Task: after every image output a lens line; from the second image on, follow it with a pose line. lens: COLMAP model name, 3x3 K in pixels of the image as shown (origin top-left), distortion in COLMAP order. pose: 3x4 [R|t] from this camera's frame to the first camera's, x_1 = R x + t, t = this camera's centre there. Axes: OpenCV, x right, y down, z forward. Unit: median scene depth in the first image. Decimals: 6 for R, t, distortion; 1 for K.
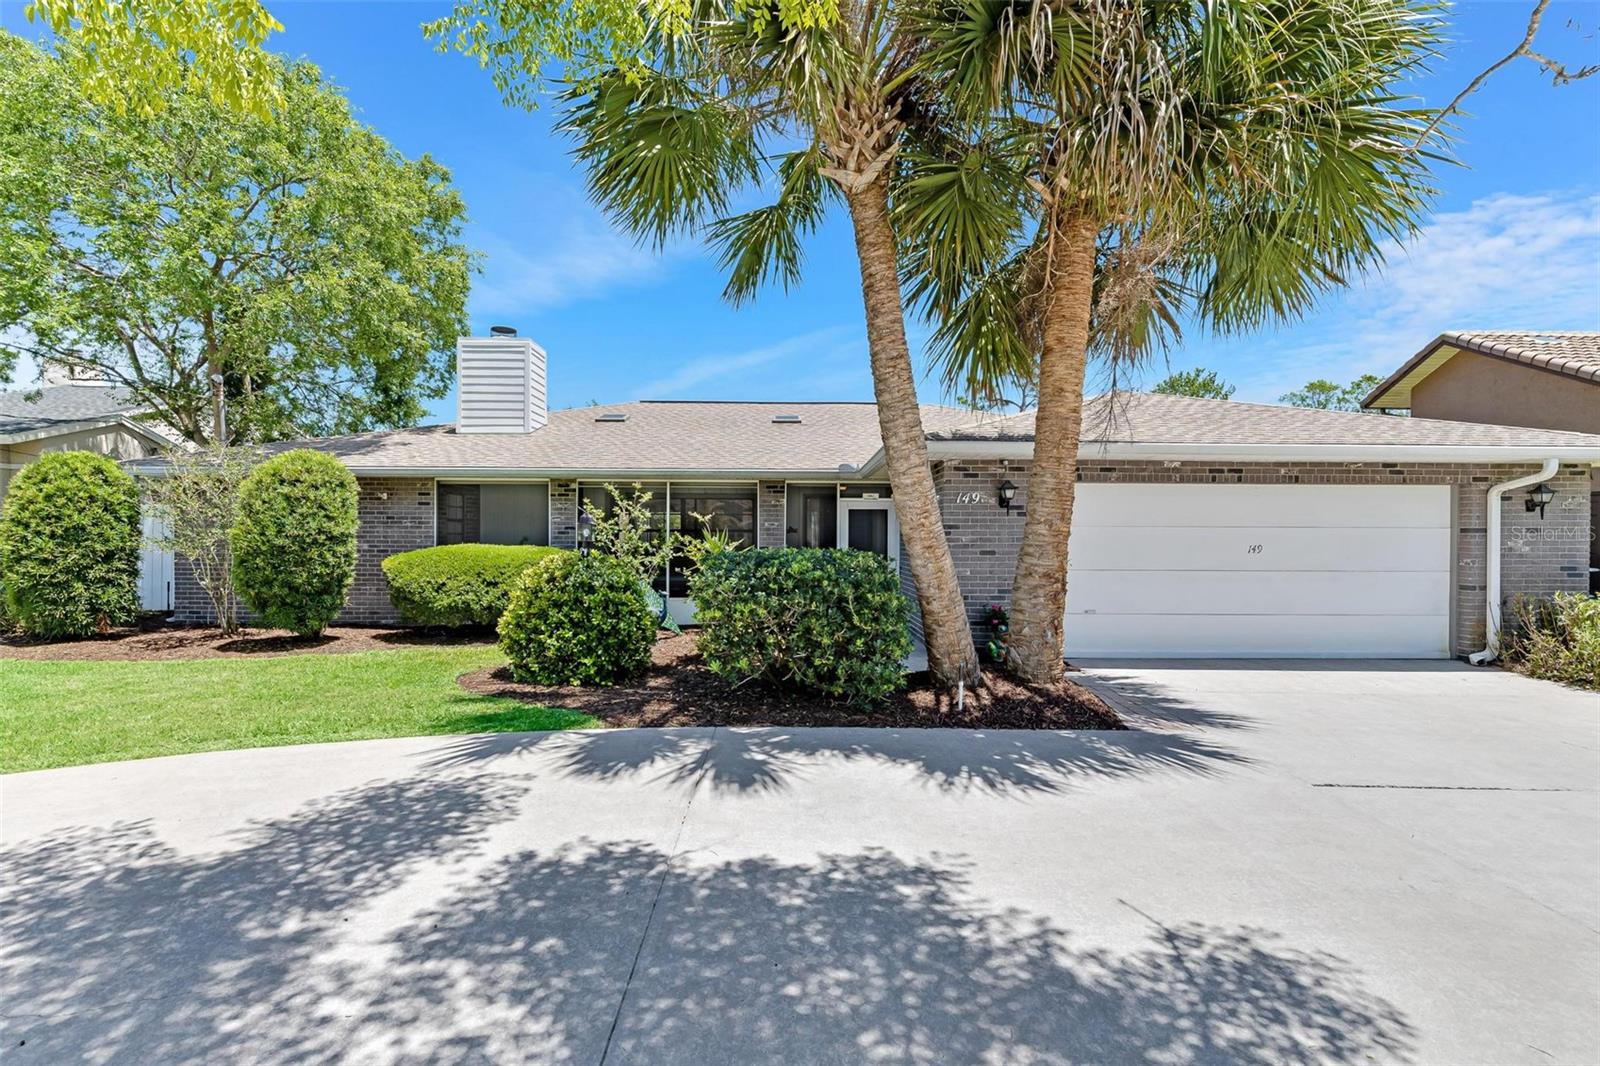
lens RADIAL K [[775.8, 0, 800.7], [0, 775.8, 530.5], [0, 0, 1]] dist [0.009941, -0.001777]
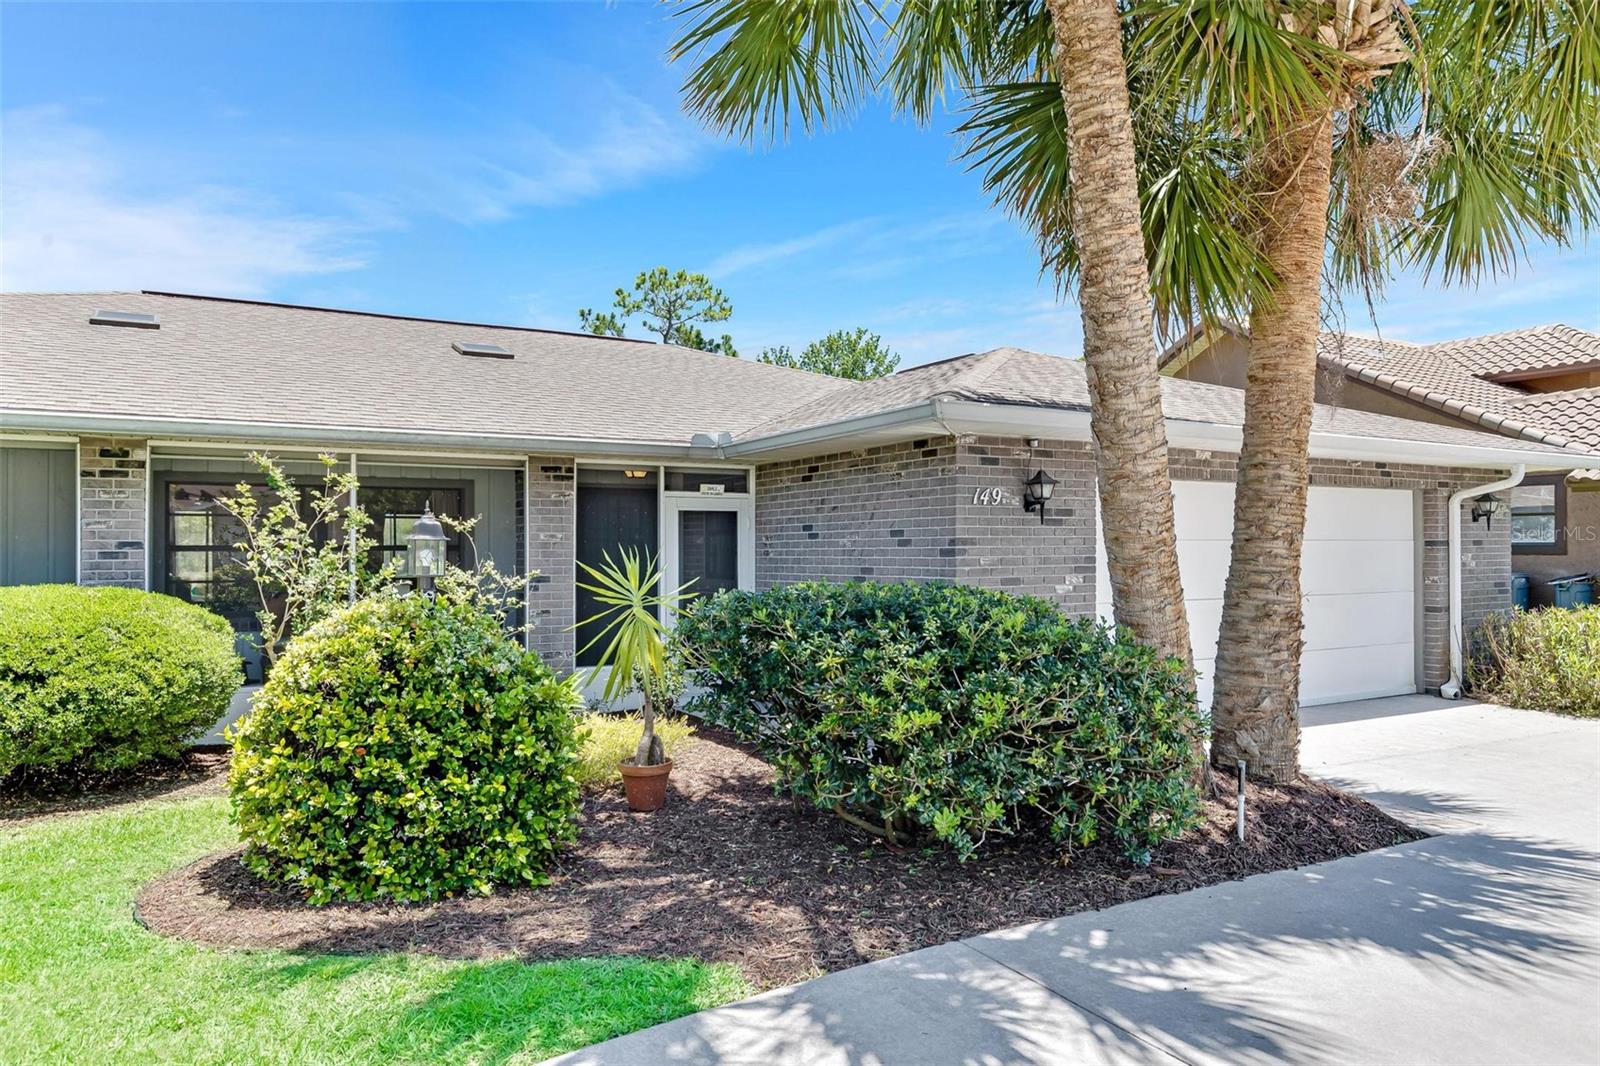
lens RADIAL K [[1142.4, 0, 835.6], [0, 1142.4, 536.6], [0, 0, 1]] dist [0.002540, 0.002223]
pose [[0.860221, -0.001755, 0.509919, -0.385631], [0.003285, 0.999992, -0.002100, -0.007560], [-0.509911, 0.003482, 0.860220, 0.265594]]
